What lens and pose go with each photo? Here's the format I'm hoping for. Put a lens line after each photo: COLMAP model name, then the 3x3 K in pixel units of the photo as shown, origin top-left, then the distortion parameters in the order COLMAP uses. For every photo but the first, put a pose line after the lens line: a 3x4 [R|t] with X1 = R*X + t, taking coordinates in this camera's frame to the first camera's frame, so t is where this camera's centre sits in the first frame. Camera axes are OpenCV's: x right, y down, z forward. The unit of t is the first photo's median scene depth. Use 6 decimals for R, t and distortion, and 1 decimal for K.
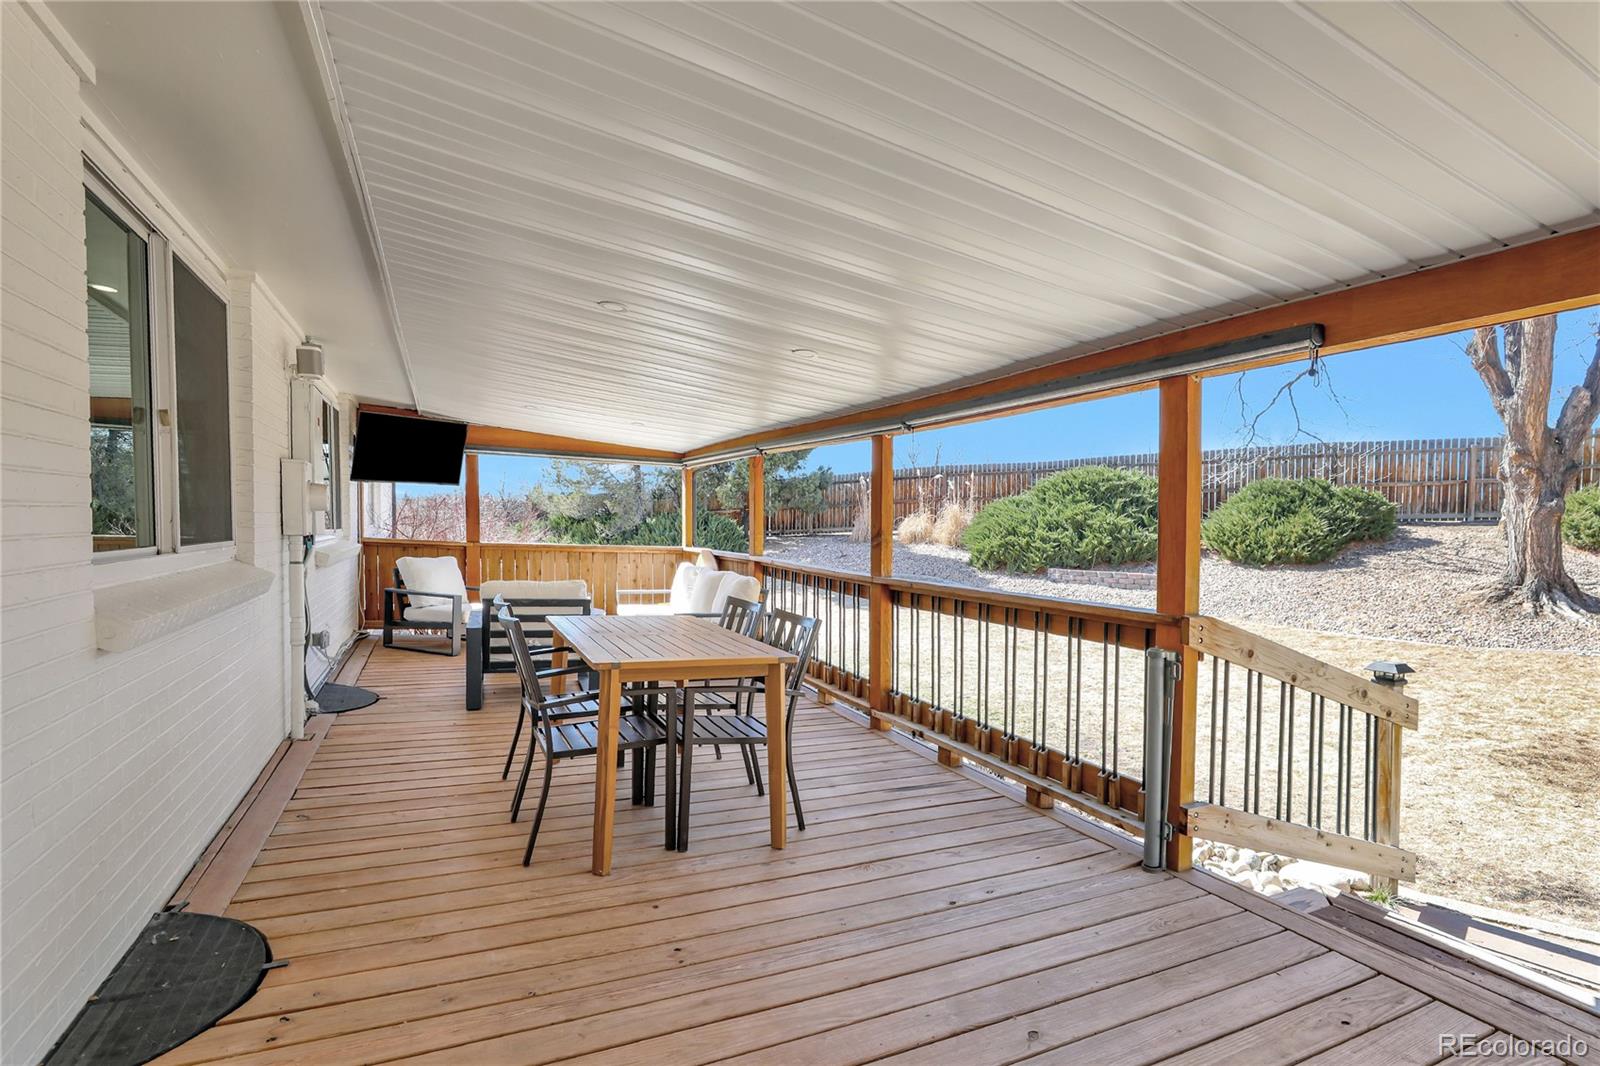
lens RADIAL K [[738.4, 0, 802.2], [0, 738.4, 538.5], [0, 0, 1]] dist [-0.003280, 0.000231]
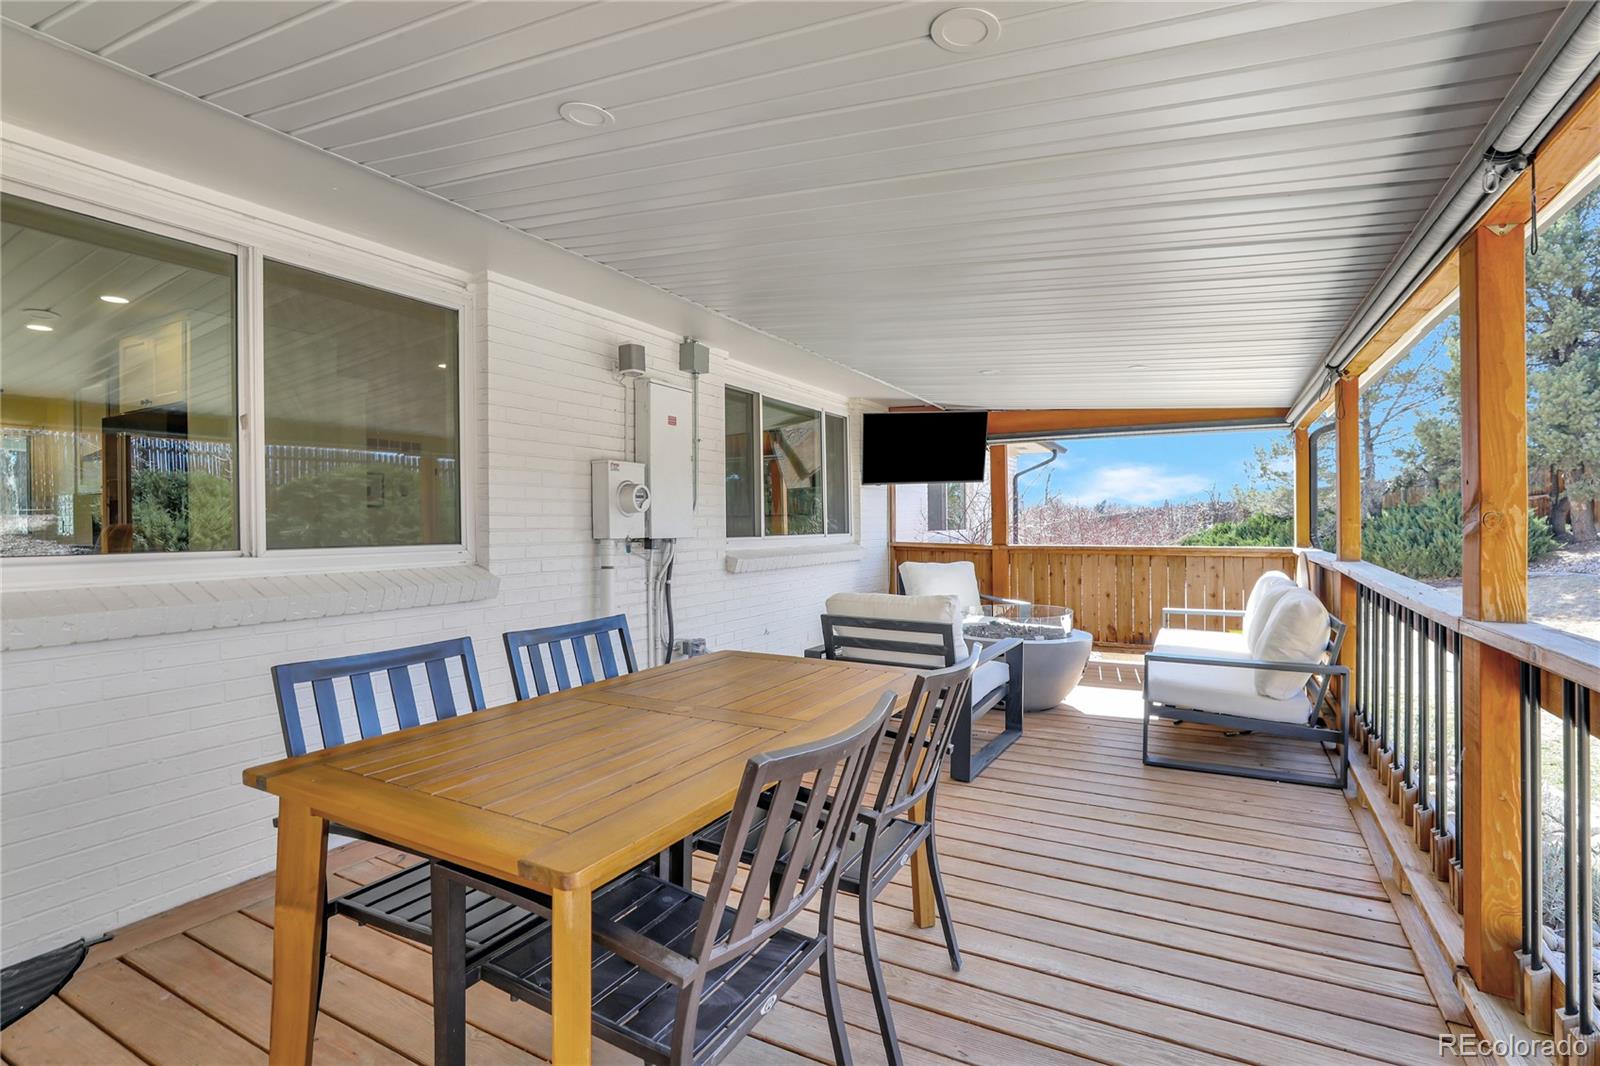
lens RADIAL K [[738.4, 0, 798.0], [0, 738.4, 536.3], [0, 0, 1]] dist [-0.003280, 0.000231]
pose [[0.609932, -0.017931, -0.792251, 0.107559], [0.011511, 0.999839, -0.013767, 0.004028], [0.792370, -0.000723, 0.610041, 0.278237]]
